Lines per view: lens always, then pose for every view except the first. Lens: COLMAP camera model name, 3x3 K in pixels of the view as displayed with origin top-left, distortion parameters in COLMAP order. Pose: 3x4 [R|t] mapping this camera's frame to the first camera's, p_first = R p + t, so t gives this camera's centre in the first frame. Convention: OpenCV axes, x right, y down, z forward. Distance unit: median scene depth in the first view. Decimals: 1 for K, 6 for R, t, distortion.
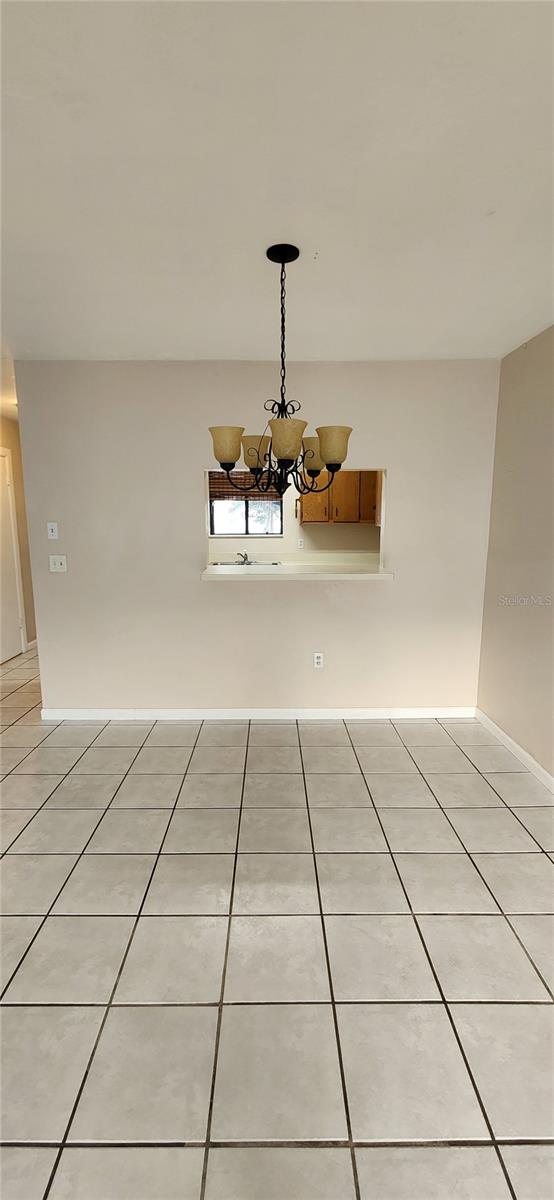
lens RADIAL K [[491.4, 0, 275.9], [0, 491.4, 601.6], [0, 0, 1]] dist [-0.027190, 0.000143]
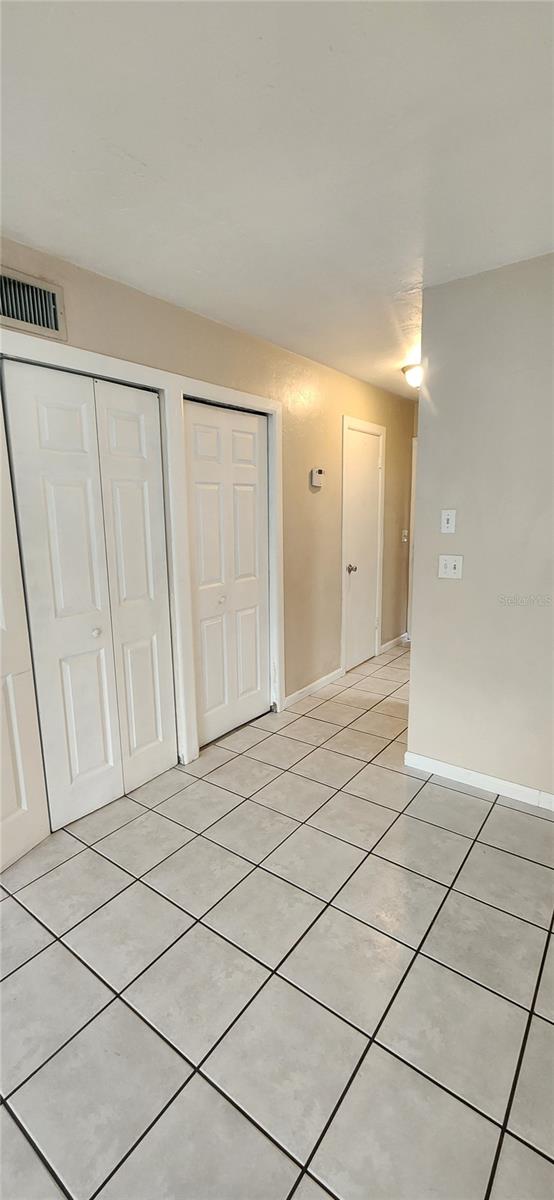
lens RADIAL K [[491.4, 0, 277.7], [0, 491.4, 599.5], [0, 0, 1]] dist [-0.027190, 0.000143]
pose [[0.799020, 0.103004, -0.592416, -0.211227], [-0.090922, 0.994587, 0.050299, -0.041847], [0.594390, 0.013674, 0.804061, 0.252536]]
